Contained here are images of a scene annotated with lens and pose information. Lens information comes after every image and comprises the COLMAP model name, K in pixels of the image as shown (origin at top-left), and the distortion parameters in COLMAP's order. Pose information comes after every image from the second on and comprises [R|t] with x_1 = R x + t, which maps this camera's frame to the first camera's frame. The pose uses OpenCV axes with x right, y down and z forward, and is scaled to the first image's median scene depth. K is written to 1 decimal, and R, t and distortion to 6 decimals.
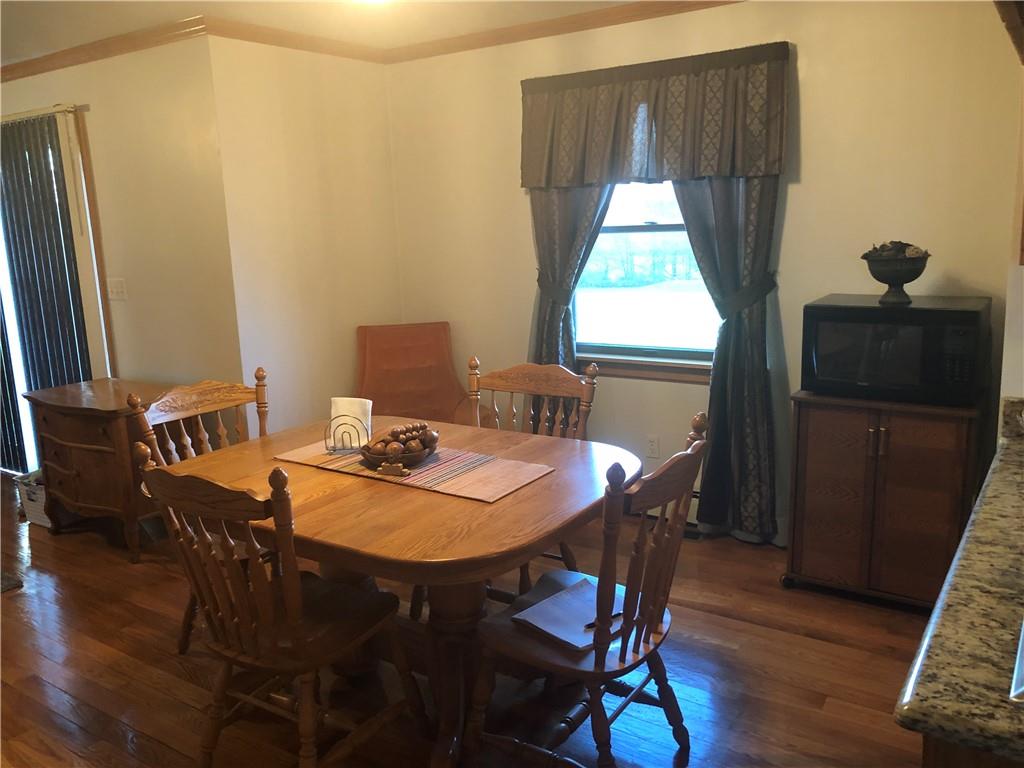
lens RADIAL K [[829.4, 0, 510.6], [0, 829.4, 379.9], [0, 0, 1]] dist [0.011361, -0.005657]
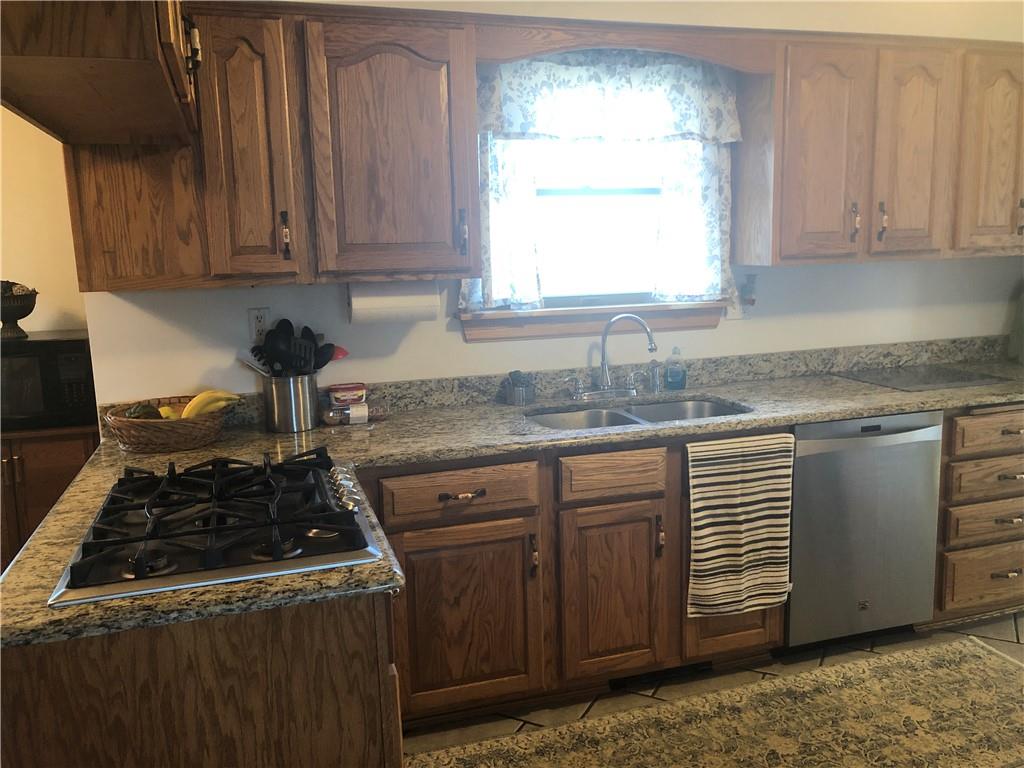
lens RADIAL K [[829.4, 0, 510.6], [0, 829.4, 379.9], [0, 0, 1]] dist [0.011361, -0.005657]
pose [[0.613010, -0.107718, 0.782698, 0.018419], [0.154611, 0.987864, 0.014862, 0.042826], [-0.774800, 0.111903, 0.622224, -0.146051]]
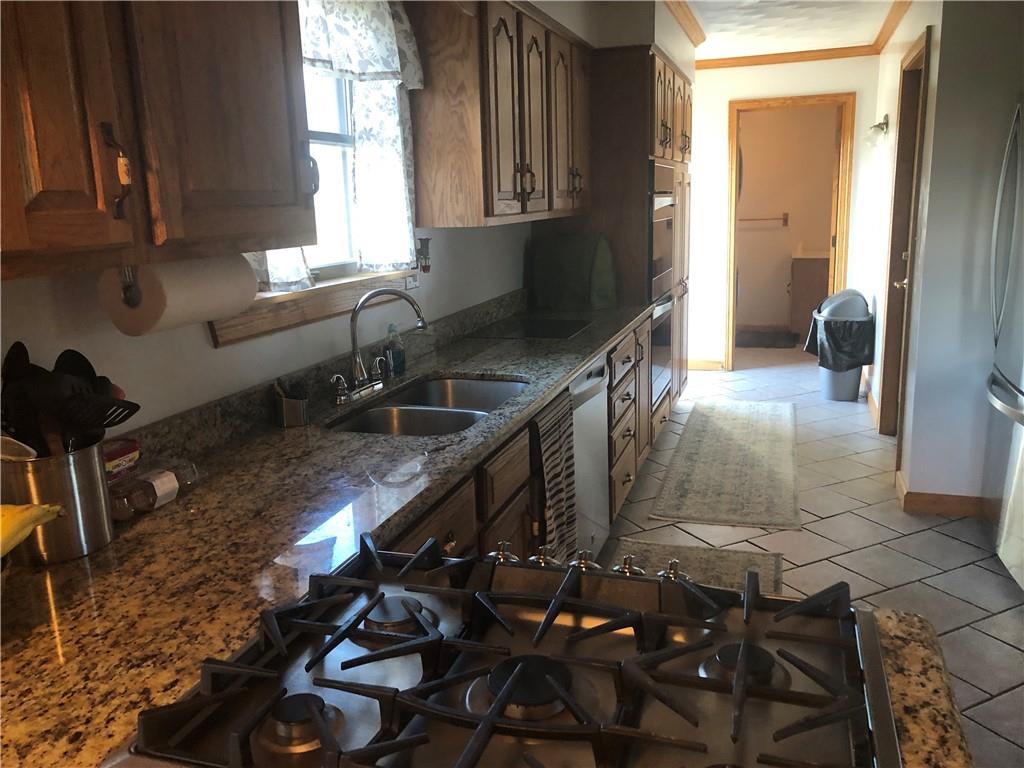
lens RADIAL K [[829.4, 0, 510.6], [0, 829.4, 379.9], [0, 0, 1]] dist [0.011361, -0.005657]
pose [[-0.275577, -0.155949, 0.948545, 0.070152], [0.226729, 0.948368, 0.221791, -0.062894], [-0.934158, 0.276183, -0.225990, 0.433584]]
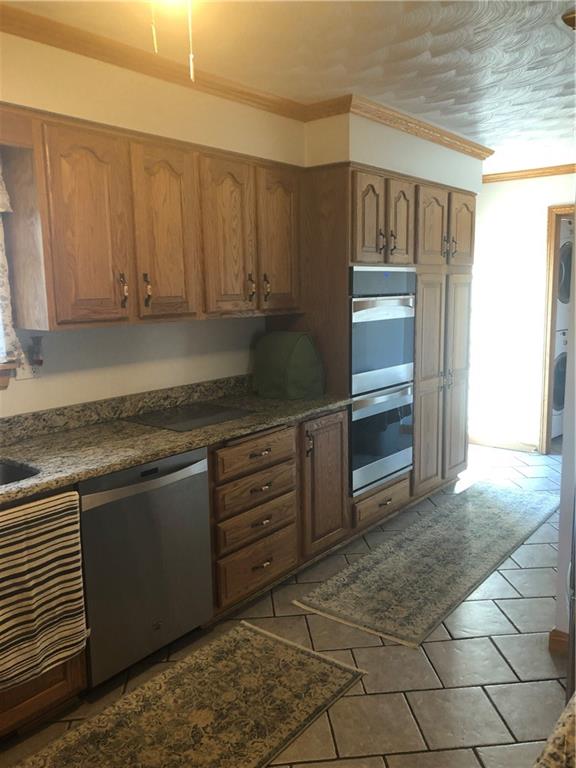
lens RADIAL K [[622.0, 0, 288.0], [0, 622.0, 384.0], [0, 0, 1]] dist [0.011361, -0.005657]
pose [[0.077376, -0.118390, 0.989948, 0.226205], [0.200839, 0.974421, 0.100836, 0.018859], [-0.976564, 0.191018, 0.099174, -0.146707]]
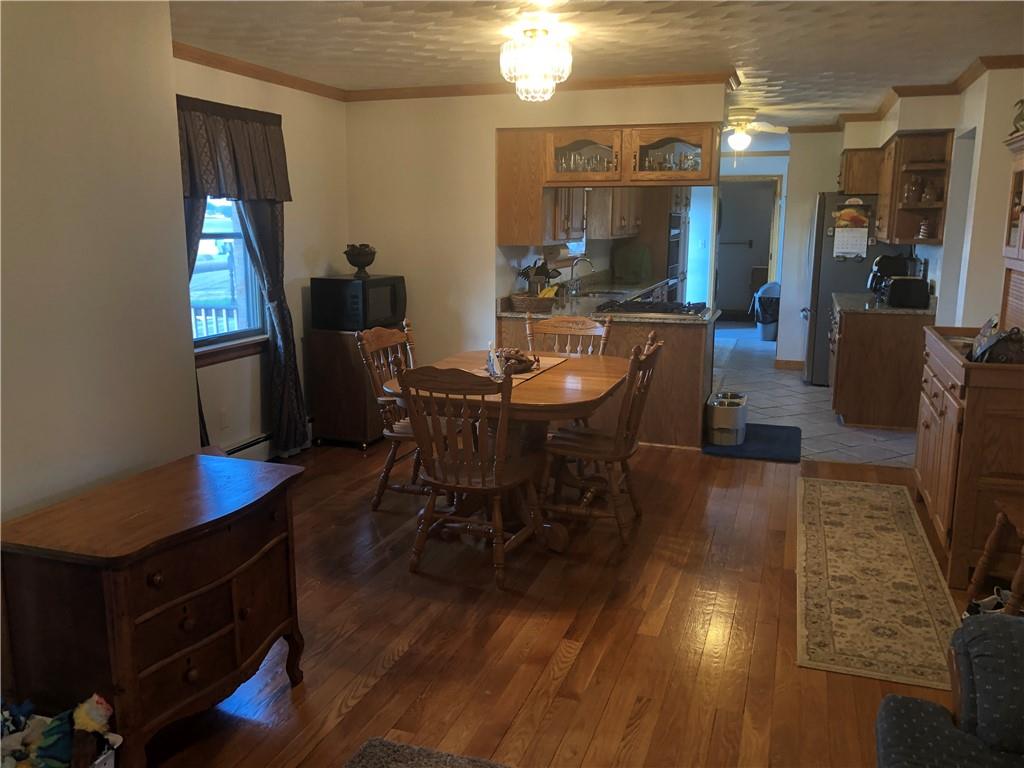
lens RADIAL K [[829.4, 0, 510.6], [0, 829.4, 379.9], [0, 0, 1]] dist [0.011361, -0.005657]
pose [[-0.263058, -0.146449, 0.953600, -1.487896], [0.191396, 0.960845, 0.200359, -0.184891], [-0.945605, 0.235222, -0.224728, 1.194694]]
